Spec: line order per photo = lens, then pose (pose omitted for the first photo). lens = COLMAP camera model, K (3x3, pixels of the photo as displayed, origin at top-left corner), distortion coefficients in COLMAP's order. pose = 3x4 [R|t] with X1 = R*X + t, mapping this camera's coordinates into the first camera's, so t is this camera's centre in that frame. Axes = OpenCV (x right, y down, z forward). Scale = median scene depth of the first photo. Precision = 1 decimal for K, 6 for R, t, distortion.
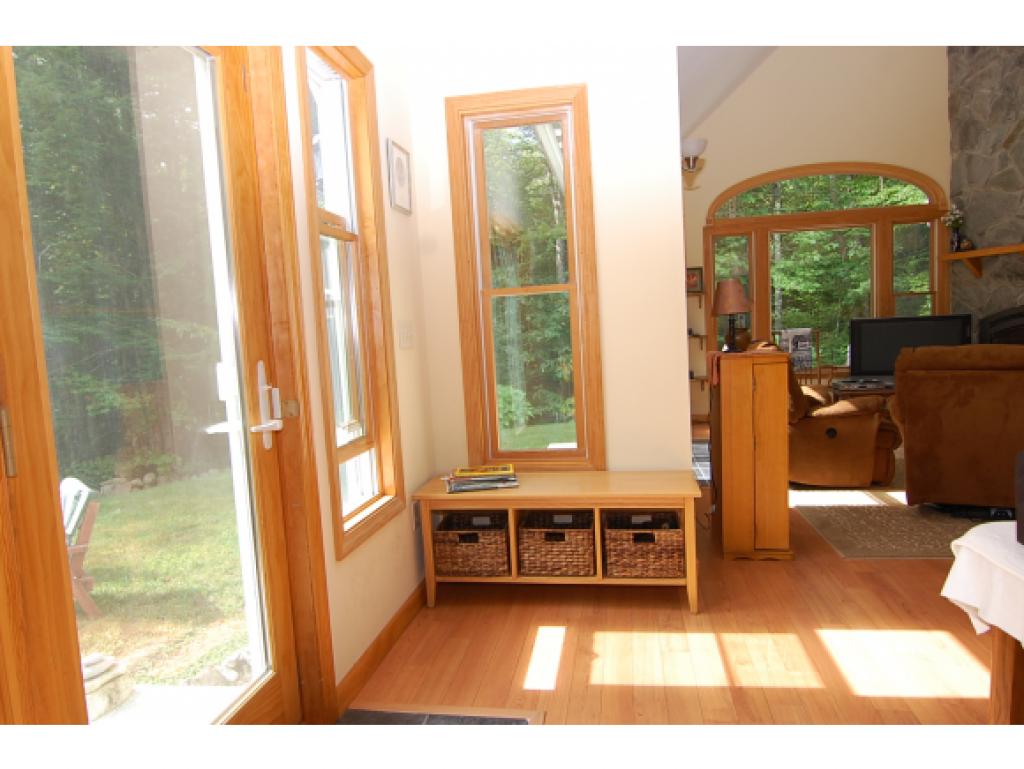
lens RADIAL K [[661.4, 0, 511.6], [0, 661.4, 387.9], [0, 0, 1]] dist [-0.000819, -0.015548]
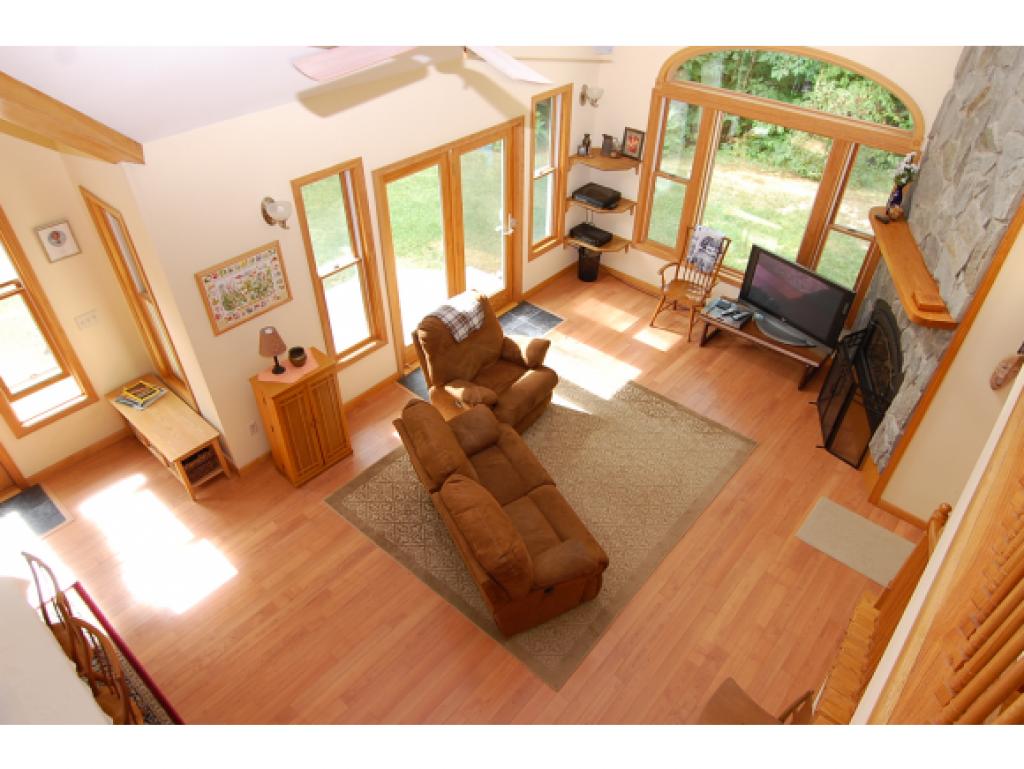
lens RADIAL K [[661.4, 0, 511.6], [0, 661.4, 387.9], [0, 0, 1]] dist [-0.000819, -0.015548]
pose [[0.850658, 0.378209, -0.365156, 0.701025], [-0.096197, 0.794836, 0.599151, -0.506079], [0.516844, -0.474545, 0.712516, 0.090553]]
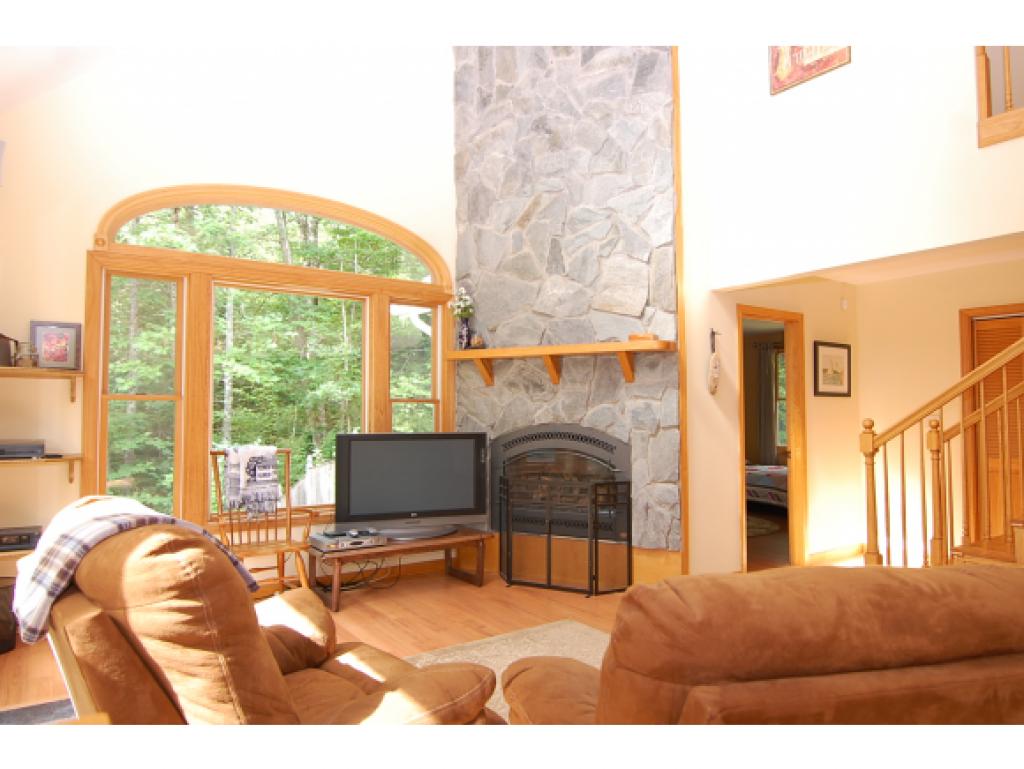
lens RADIAL K [[661.4, 0, 511.6], [0, 661.4, 387.9], [0, 0, 1]] dist [-0.000819, -0.015548]
pose [[0.705883, 0.078560, 0.703959, 0.192995], [0.025941, 0.990297, -0.136527, -0.061361], [-0.707854, 0.114633, 0.696995, 0.466743]]
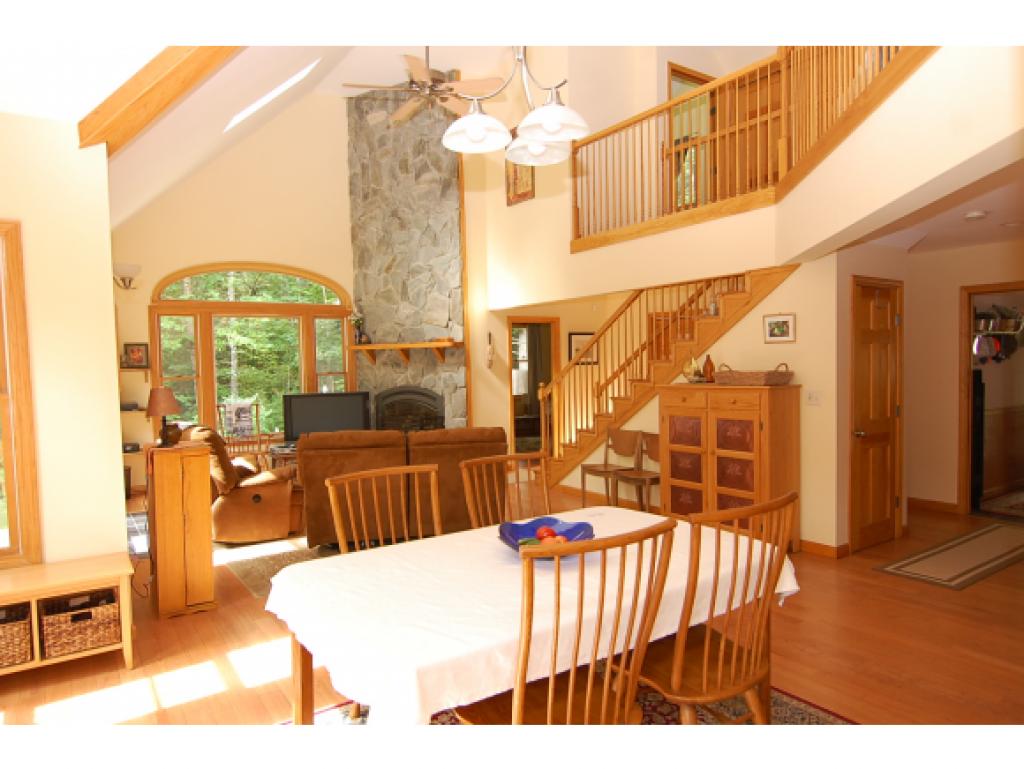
lens RADIAL K [[661.4, 0, 511.6], [0, 661.4, 387.9], [0, 0, 1]] dist [-0.000819, -0.015548]
pose [[0.718866, 0.005680, 0.695126, -0.028143], [0.044778, 0.997512, -0.054458, -0.034620], [-0.693705, 0.070275, 0.716822, -0.169200]]
